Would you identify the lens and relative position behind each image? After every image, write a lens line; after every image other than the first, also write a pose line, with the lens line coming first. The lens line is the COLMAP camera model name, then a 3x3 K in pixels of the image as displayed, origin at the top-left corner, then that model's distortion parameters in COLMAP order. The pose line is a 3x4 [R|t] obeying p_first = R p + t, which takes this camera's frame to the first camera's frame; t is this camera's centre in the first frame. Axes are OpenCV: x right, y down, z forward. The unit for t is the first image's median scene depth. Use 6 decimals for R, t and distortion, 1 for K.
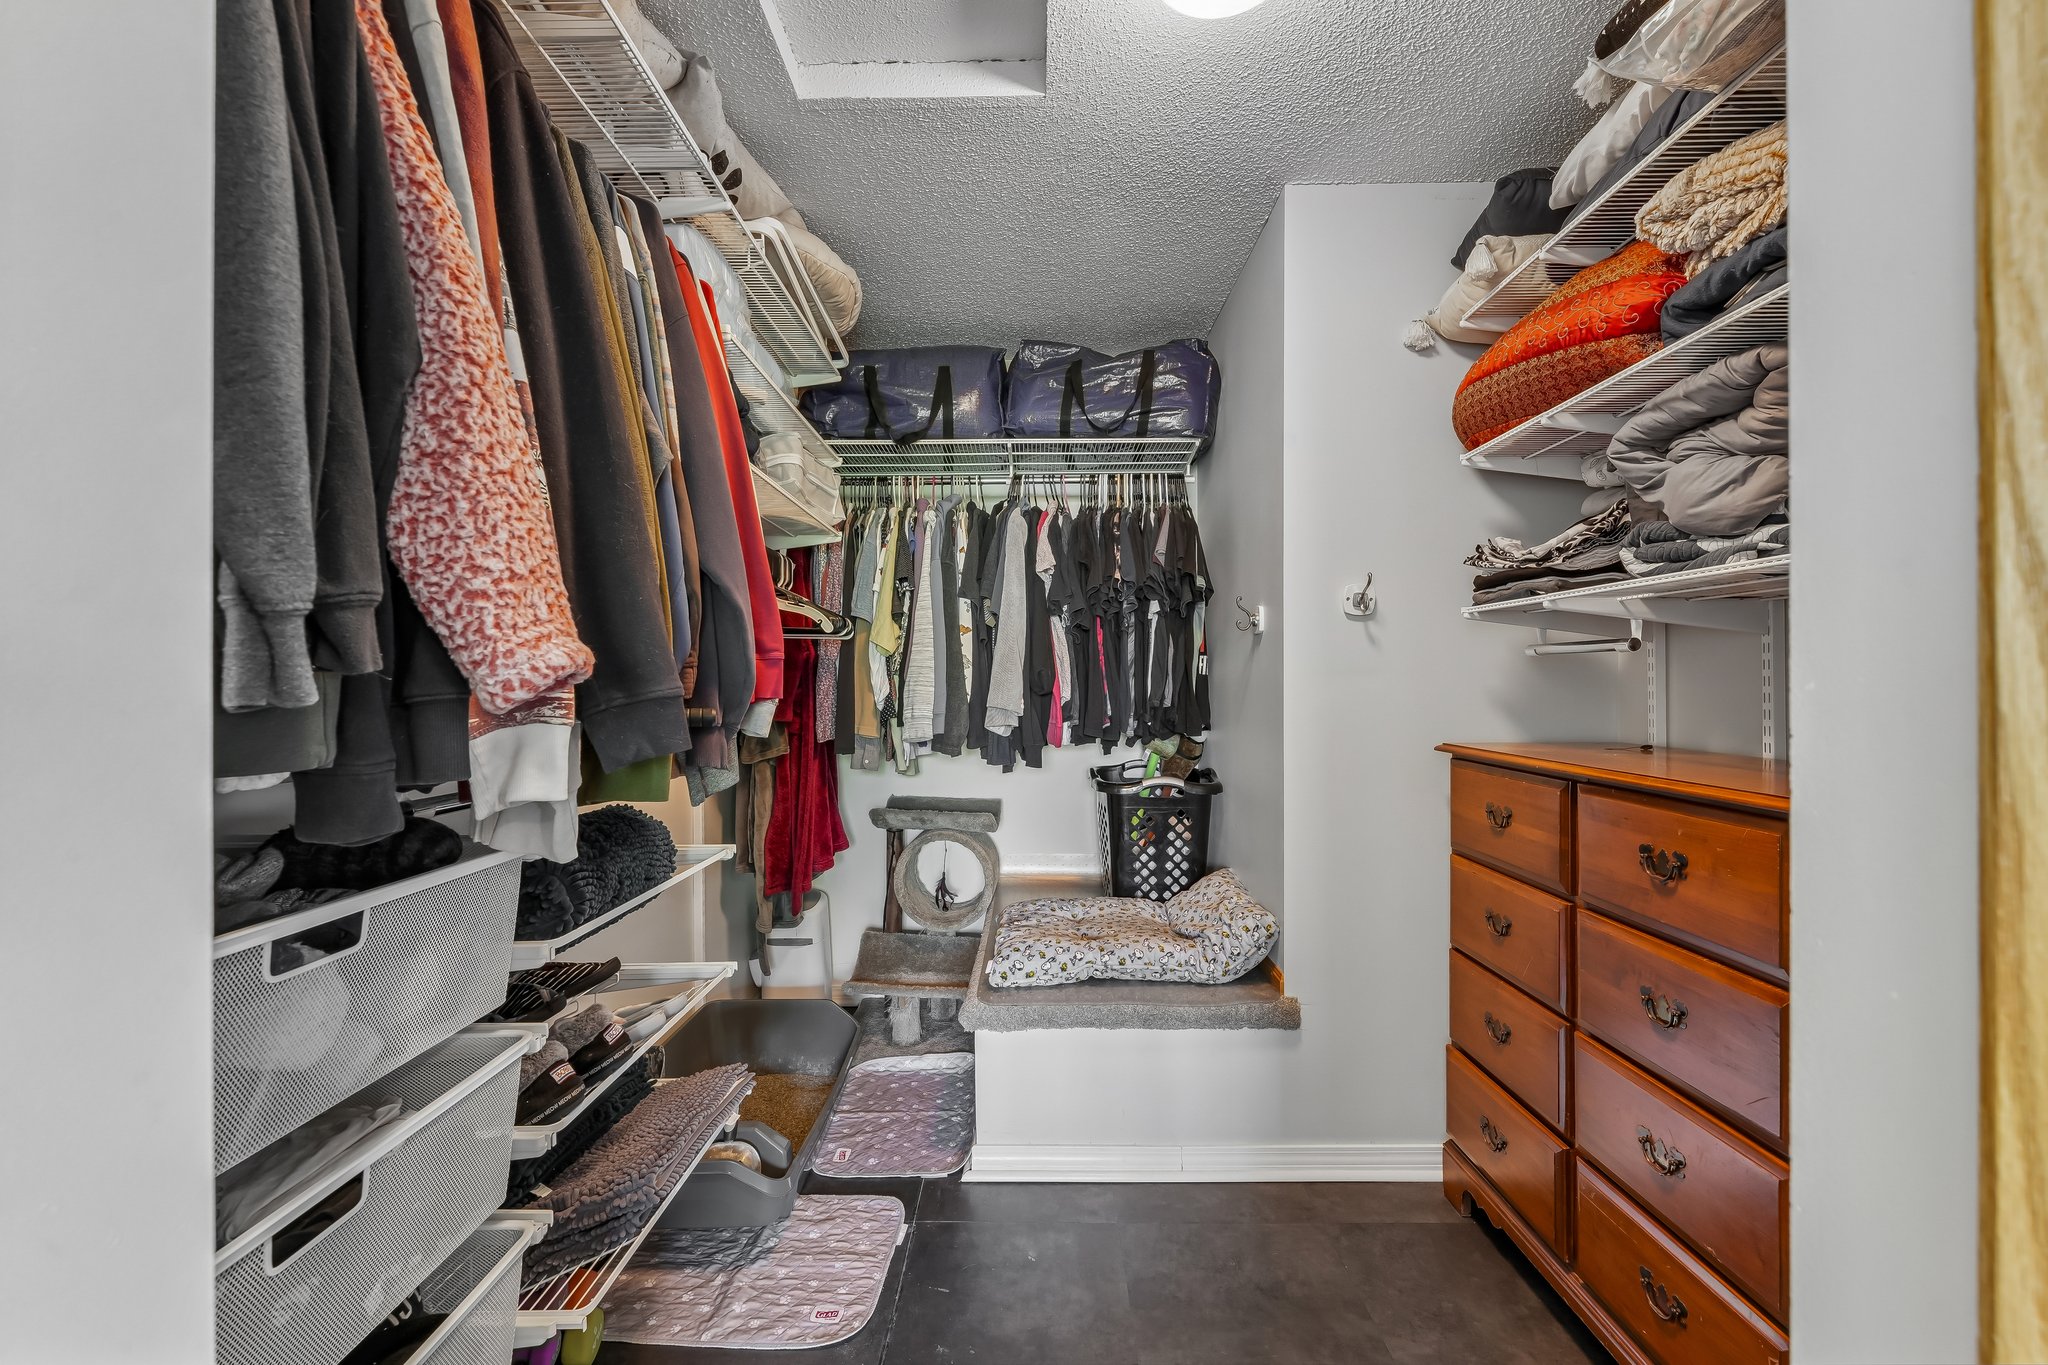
lens RADIAL K [[817.8, 0, 1024.5], [0, 817.8, 683.9], [0, 0, 1]] dist [-0.002046, 0.000518]
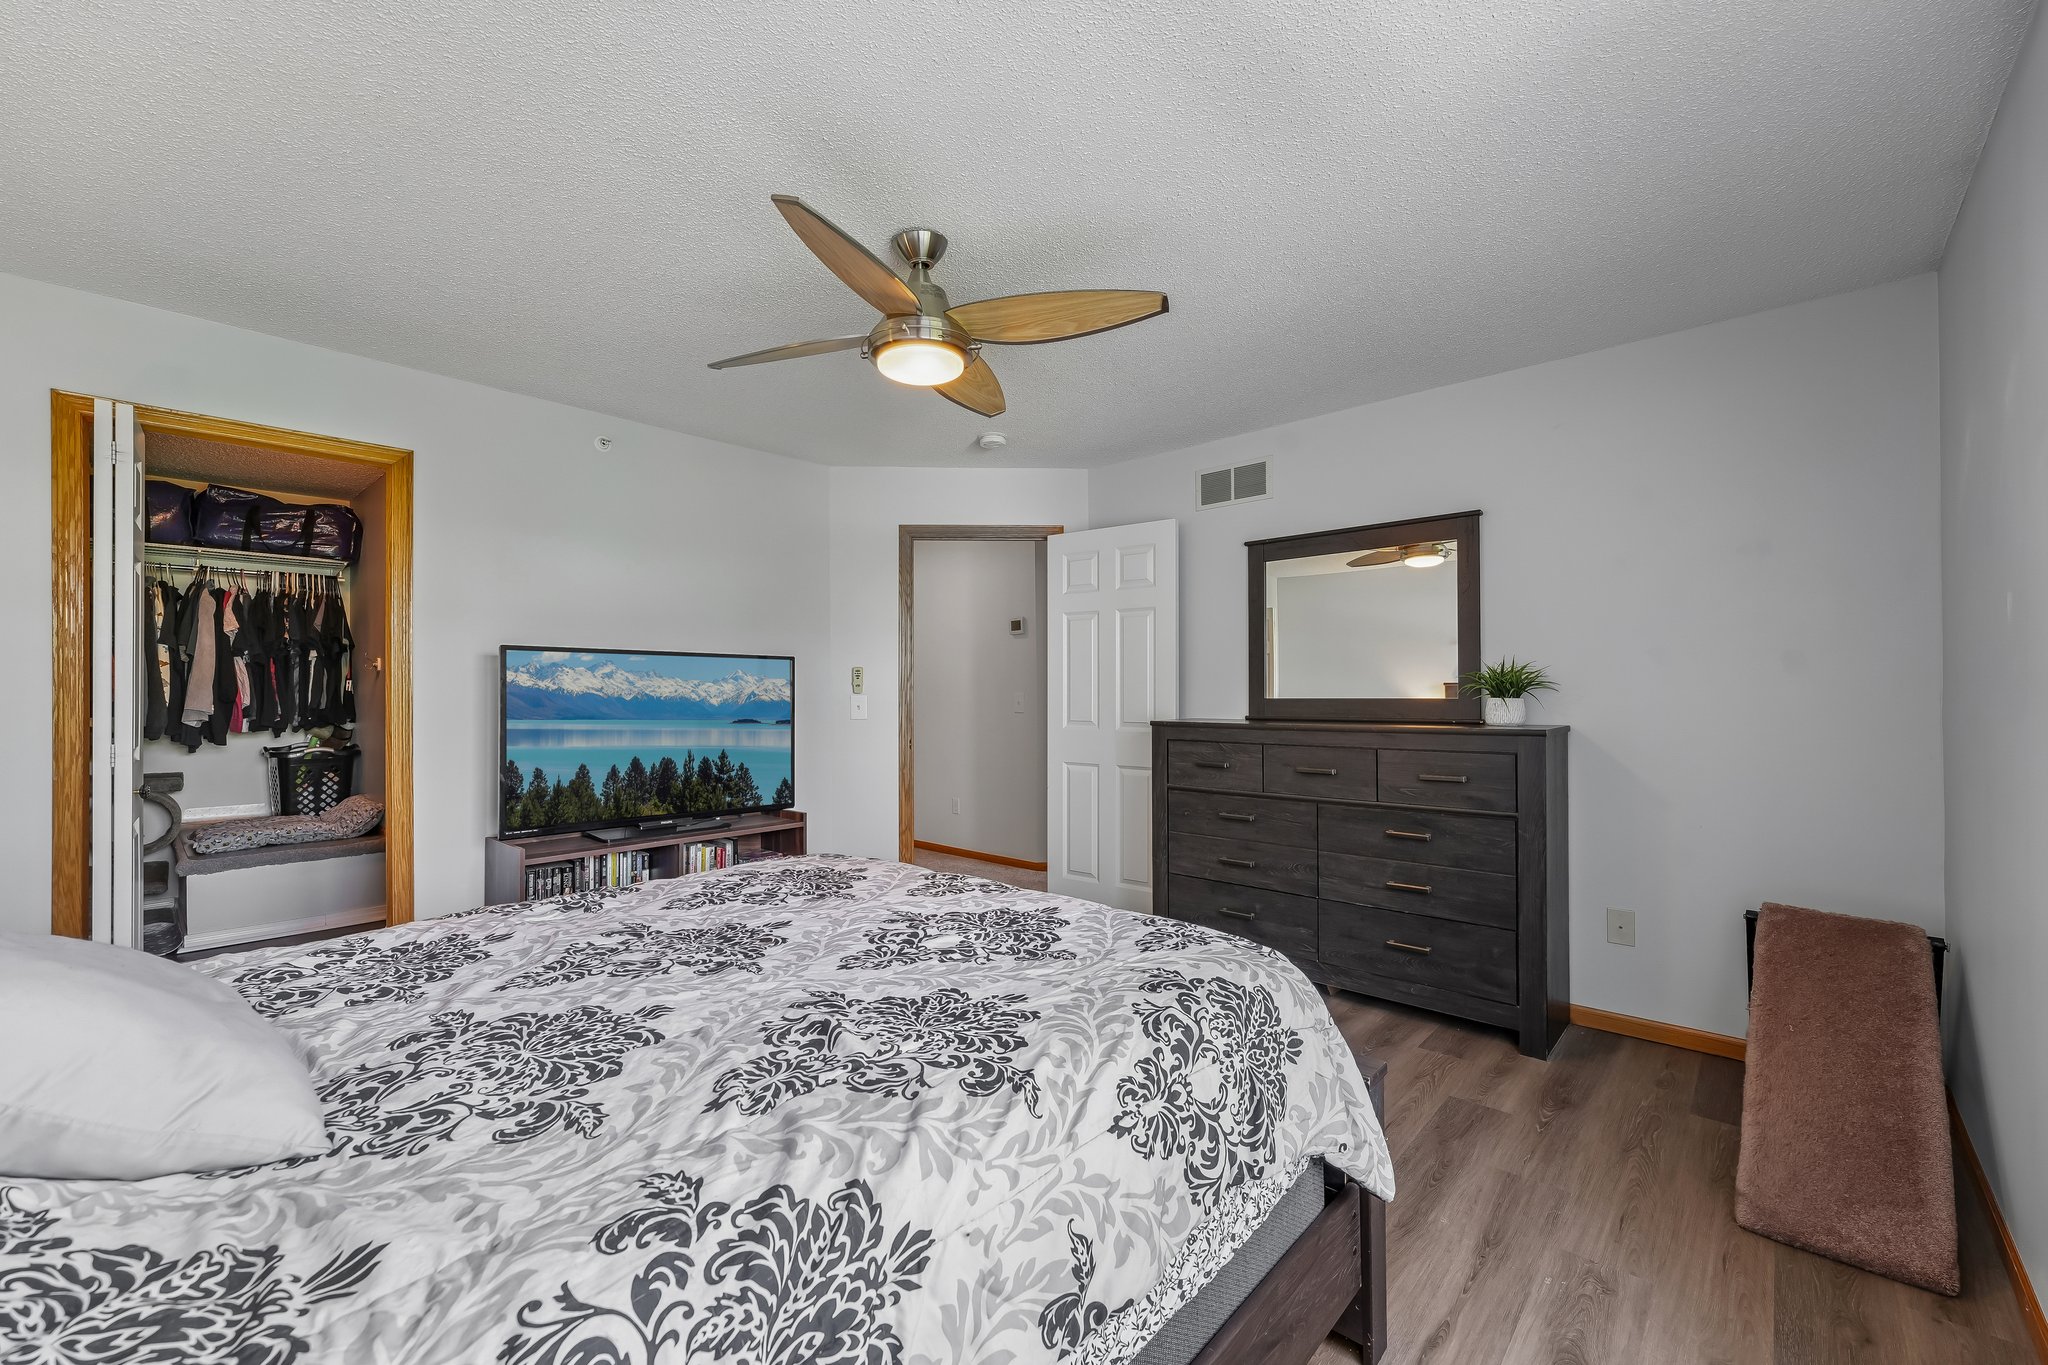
lens RADIAL K [[817.8, 0, 1023.3], [0, 817.8, 689.2], [0, 0, 1]] dist [-0.002046, 0.000518]
pose [[0.659076, 0.006258, 0.752050, -0.162009], [-0.001148, 0.999973, -0.007315, -0.003670], [-0.752075, 0.003957, 0.659065, -1.348586]]
